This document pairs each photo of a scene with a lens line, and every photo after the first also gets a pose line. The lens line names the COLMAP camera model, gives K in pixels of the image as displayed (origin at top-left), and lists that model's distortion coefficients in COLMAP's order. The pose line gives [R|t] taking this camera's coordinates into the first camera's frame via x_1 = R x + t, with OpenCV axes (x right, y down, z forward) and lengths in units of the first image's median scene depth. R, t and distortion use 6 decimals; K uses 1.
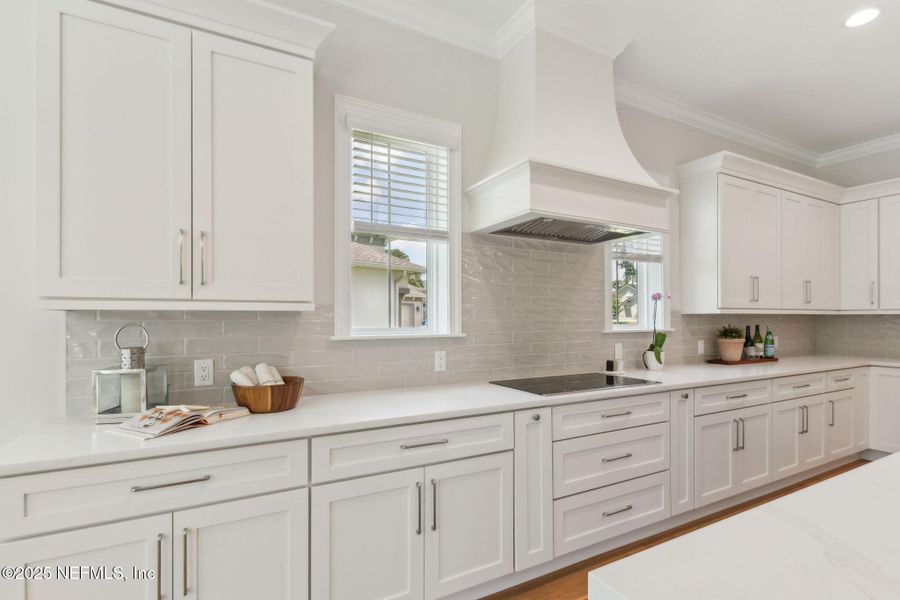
lens RADIAL K [[425.7, 0, 447.1], [0, 425.7, 312.8], [0, 0, 1]] dist [0.000304, -0.000082]
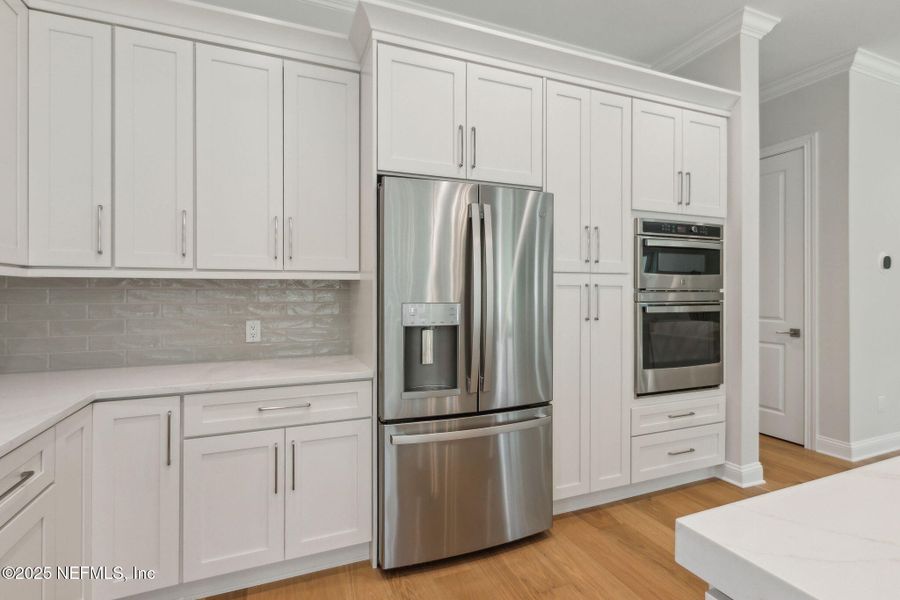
lens RADIAL K [[429.6, 0, 441.4], [0, 429.6, 295.1], [0, 0, 1]] dist [-0.001083, 0.000086]
pose [[0.105467, -0.005406, 0.994408, 0.788945], [-0.004549, 0.999972, 0.005919, 0.024466], [-0.994412, -0.005148, 0.105440, 0.798096]]
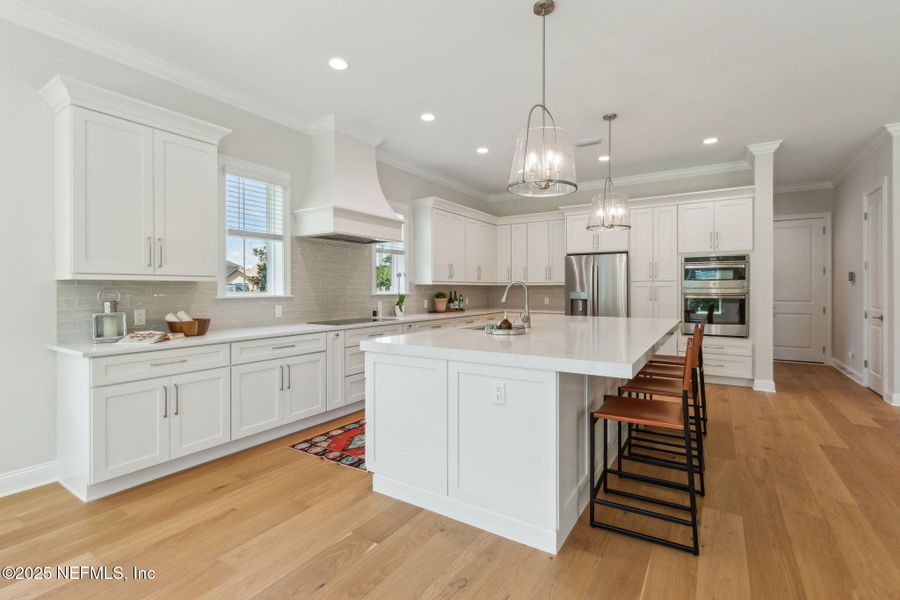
lens RADIAL K [[418.4, 0, 447.3], [0, 418.4, 290.6], [0, 0, 1]] dist [0.001332, 0.000199]
pose [[0.871437, -0.004375, 0.490487, -0.208137], [-0.001429, 0.999933, 0.011460, 0.008577], [-0.490505, -0.010687, 0.871373, -0.666098]]
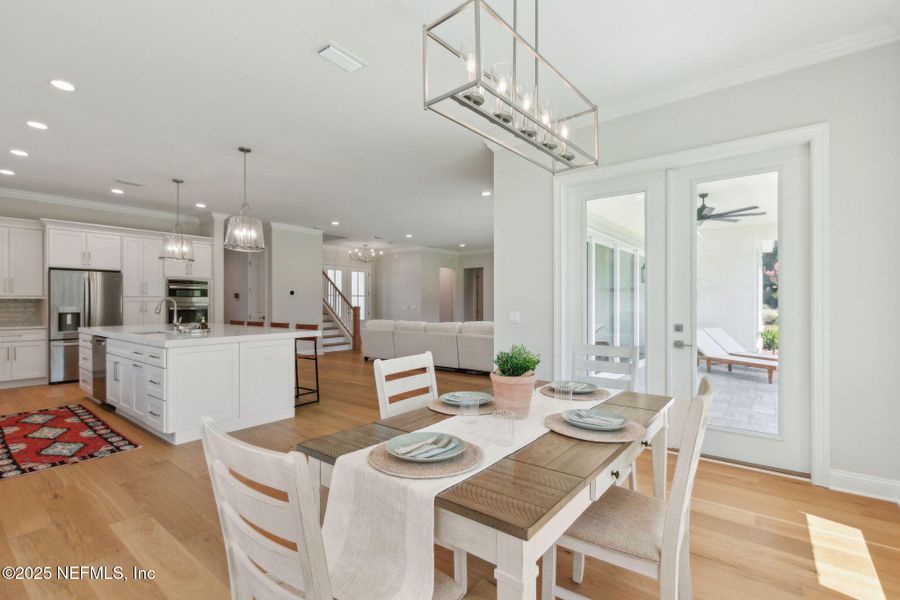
lens RADIAL K [[412.9, 0, 445.5], [0, 412.9, 303.6], [0, 0, 1]] dist [0.000356, -0.000779]
pose [[-0.404868, -0.003749, 0.914368, -1.375058], [-0.005803, 0.999982, 0.001531, 0.011596], [-0.914357, -0.004686, -0.404882, -0.057467]]
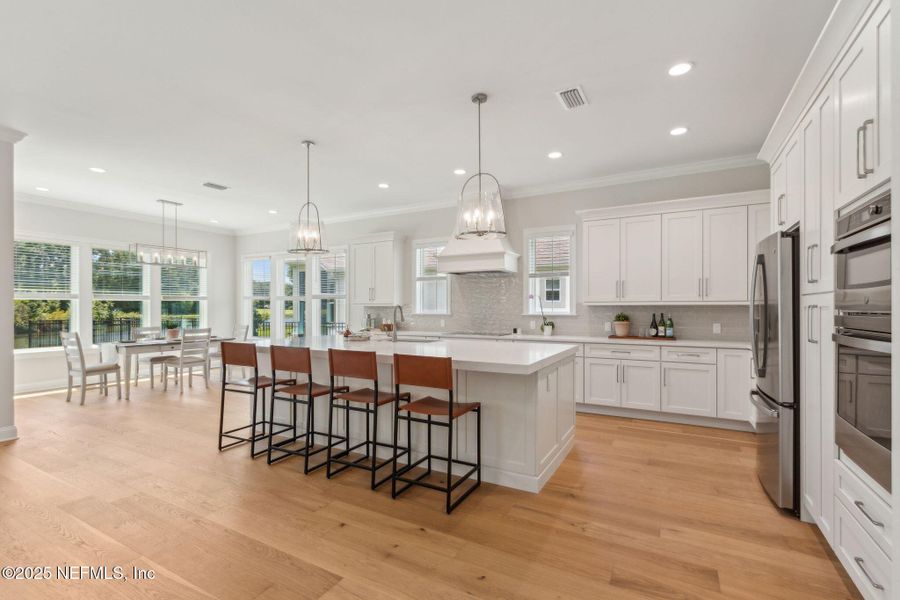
lens RADIAL K [[412.9, 0, 445.5], [0, 412.9, 303.6], [0, 0, 1]] dist [0.000356, -0.000779]
pose [[0.544717, -0.010185, -0.838558, 1.909024], [0.004704, 0.999948, -0.009090, 0.007974], [0.838607, 0.001007, 0.544736, -0.390899]]
